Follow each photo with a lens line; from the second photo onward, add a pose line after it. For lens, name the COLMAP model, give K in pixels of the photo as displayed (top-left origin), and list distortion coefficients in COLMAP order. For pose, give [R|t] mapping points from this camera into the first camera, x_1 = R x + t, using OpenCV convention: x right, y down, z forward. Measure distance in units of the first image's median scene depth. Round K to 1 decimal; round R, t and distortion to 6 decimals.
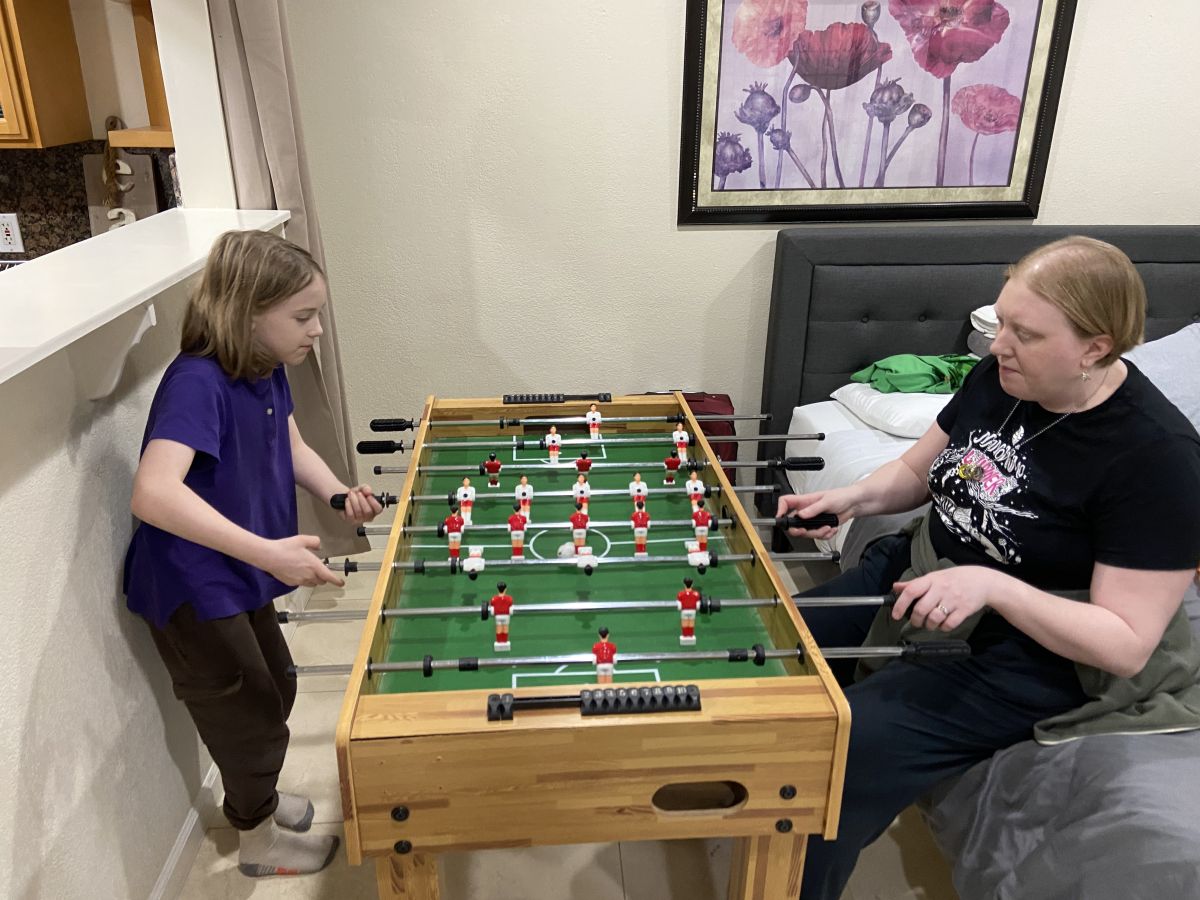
lens RADIAL K [[960.3, 0, 597.6], [0, 960.3, 470.5], [0, 0, 1]] dist [0.080923, -0.081284]
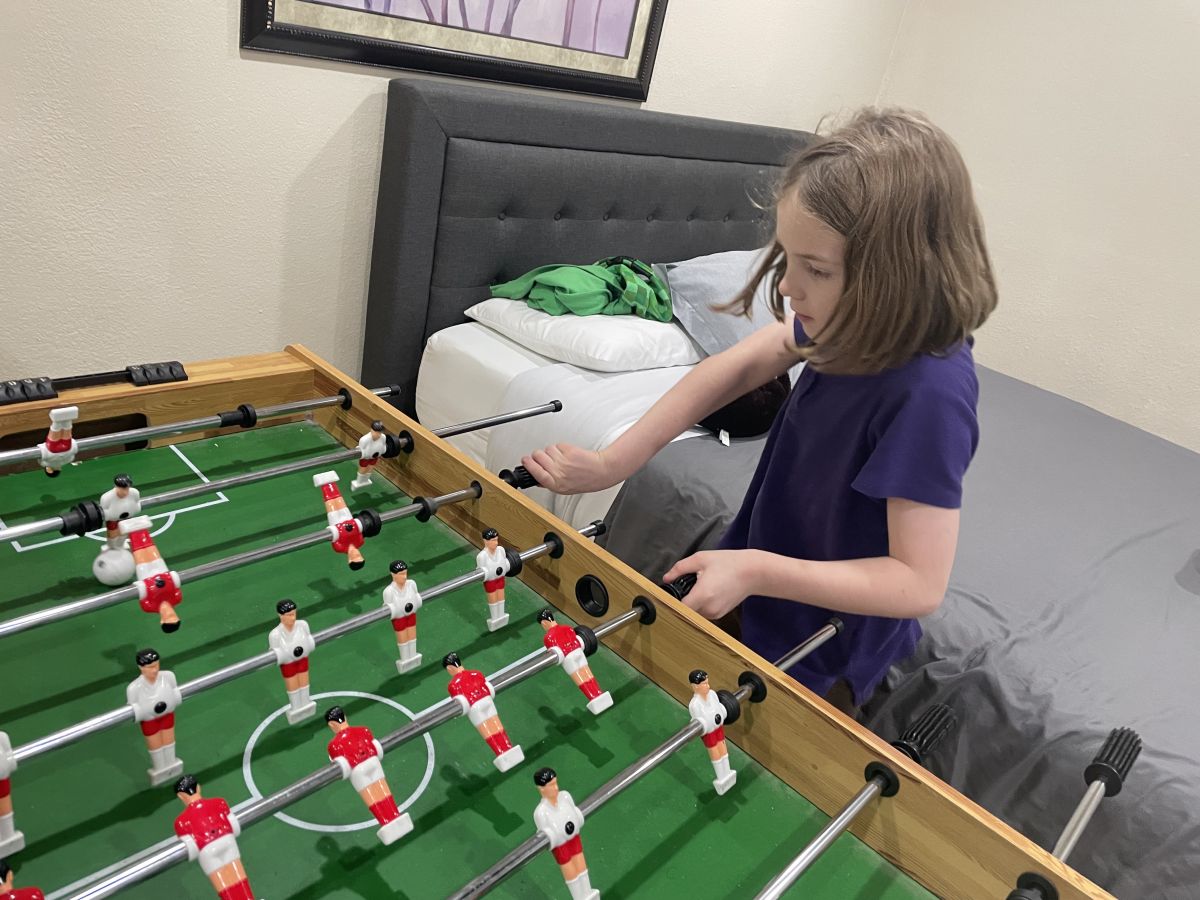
lens RADIAL K [[904.1, 0, 600.0], [0, 904.1, 450.0], [0, 0, 1]] dist [0.047672, -0.005257]
pose [[0.721740, -0.159315, 0.673580, -0.197000], [0.061027, 0.984007, 0.167347, -0.092367], [-0.689468, -0.079675, 0.719920, 0.428688]]
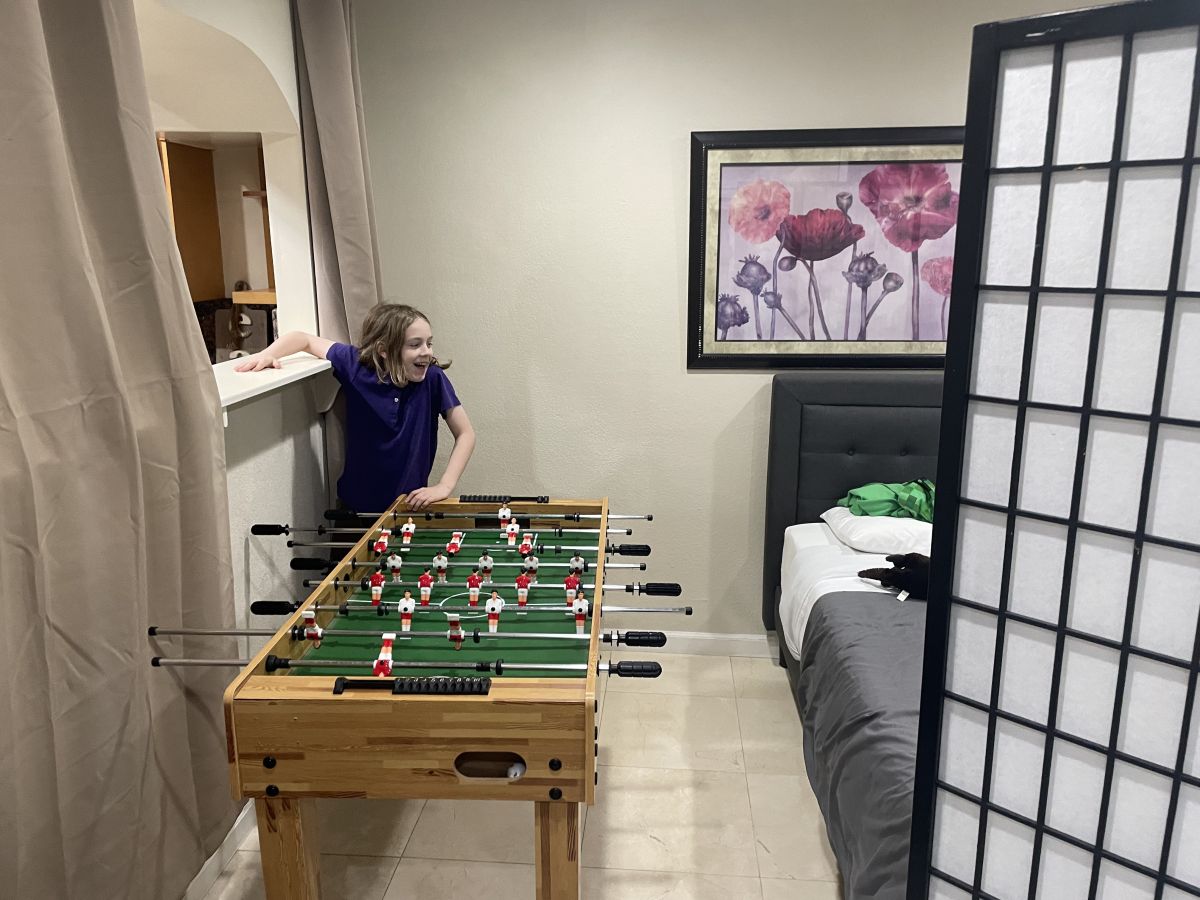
lens RADIAL K [[904.1, 0, 600.0], [0, 904.1, 450.0], [0, 0, 1]] dist [0.047672, -0.005257]
pose [[0.994203, 0.023630, -0.104892, 0.100555], [-0.040599, 0.985836, -0.162725, 0.028074], [0.099561, 0.166040, 0.981080, -0.077762]]
